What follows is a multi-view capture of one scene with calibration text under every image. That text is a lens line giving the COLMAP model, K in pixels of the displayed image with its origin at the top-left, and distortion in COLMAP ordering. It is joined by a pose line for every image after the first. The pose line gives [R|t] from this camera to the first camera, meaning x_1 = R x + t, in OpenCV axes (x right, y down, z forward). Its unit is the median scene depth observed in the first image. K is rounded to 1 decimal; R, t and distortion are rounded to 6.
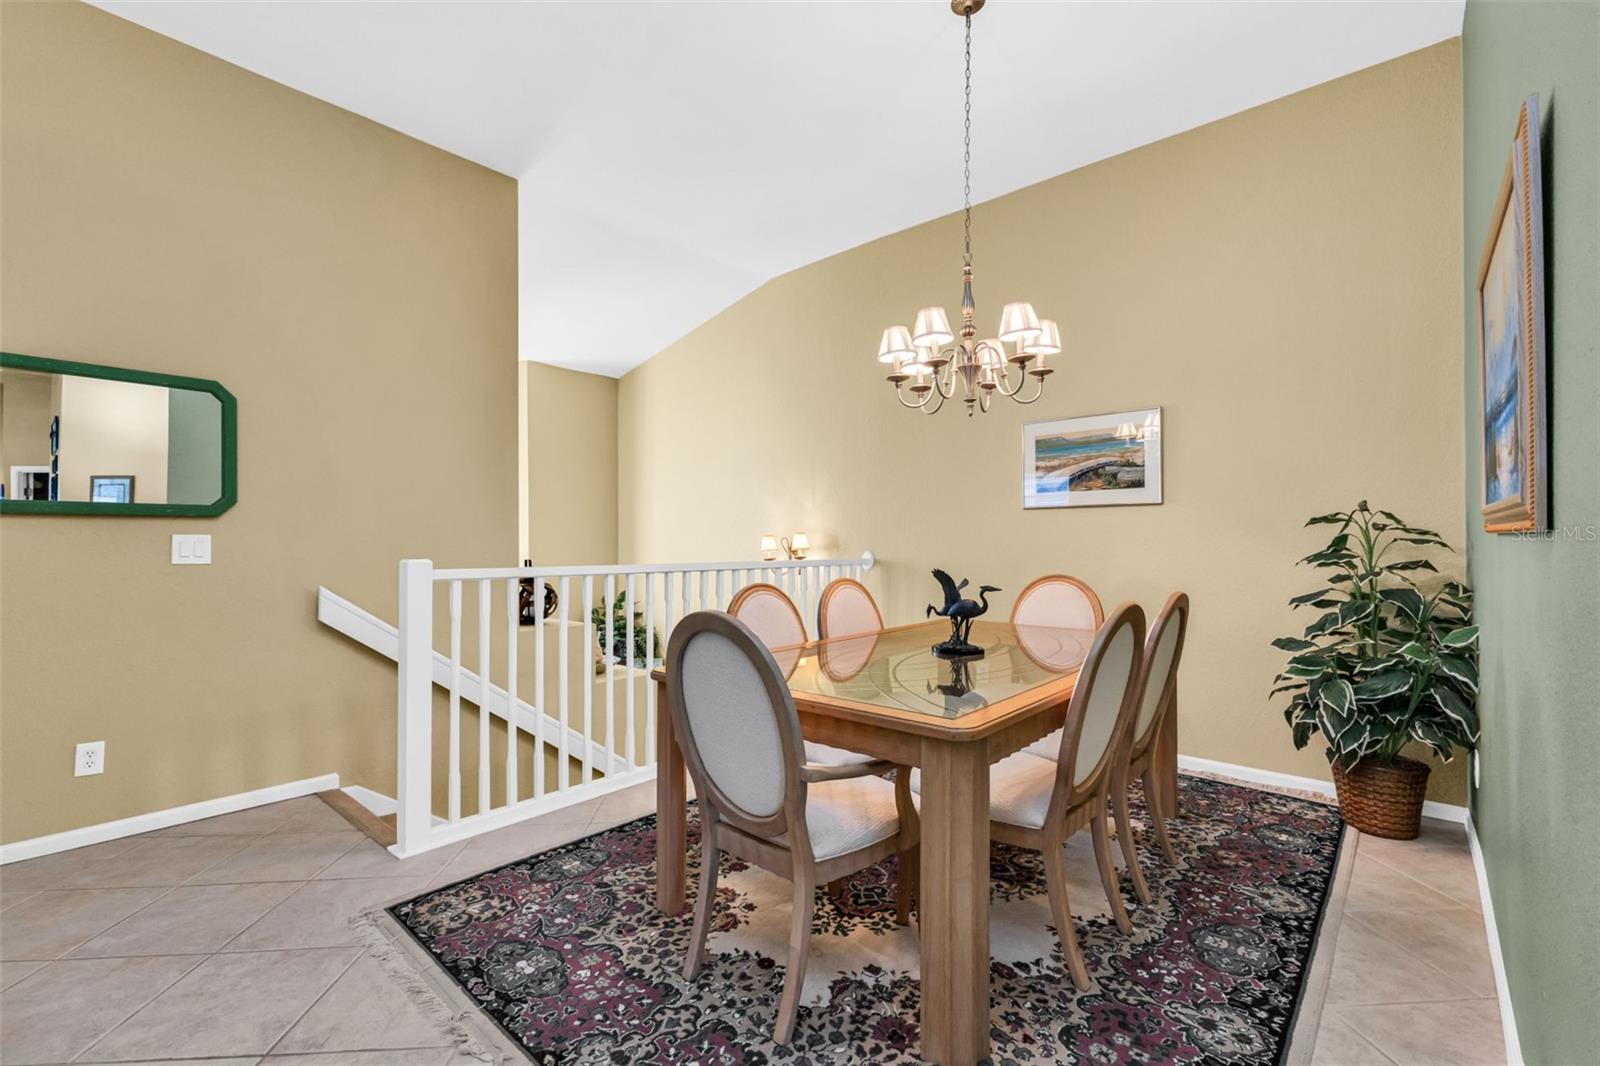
lens RADIAL K [[692.2, 0, 824.5], [0, 692.2, 528.5], [0, 0, 1]] dist [0.003214, -0.000204]
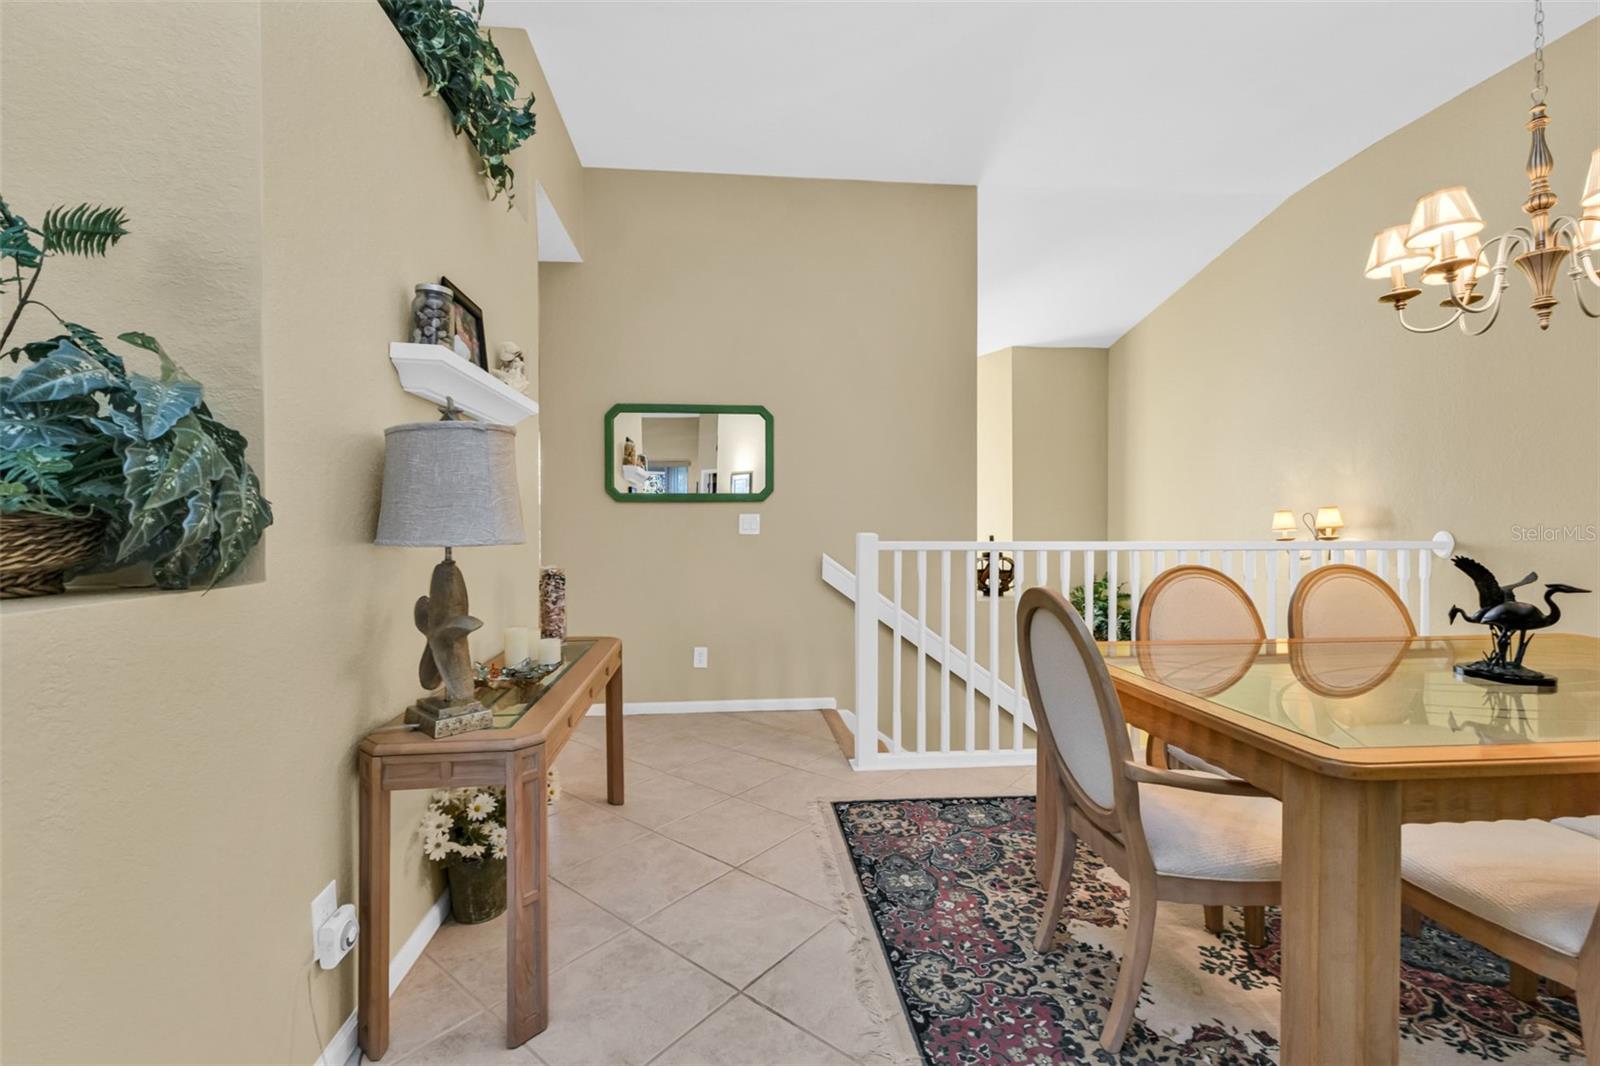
lens RADIAL K [[705.1, 0, 802.9], [0, 705.1, 506.2], [0, 0, 1]] dist [0.003034, -0.000643]
pose [[0.720317, -0.013674, -0.693511, 0.244982], [0.014676, 0.999882, -0.004472, 0.001193], [0.693490, -0.006957, 0.720433, 0.019248]]
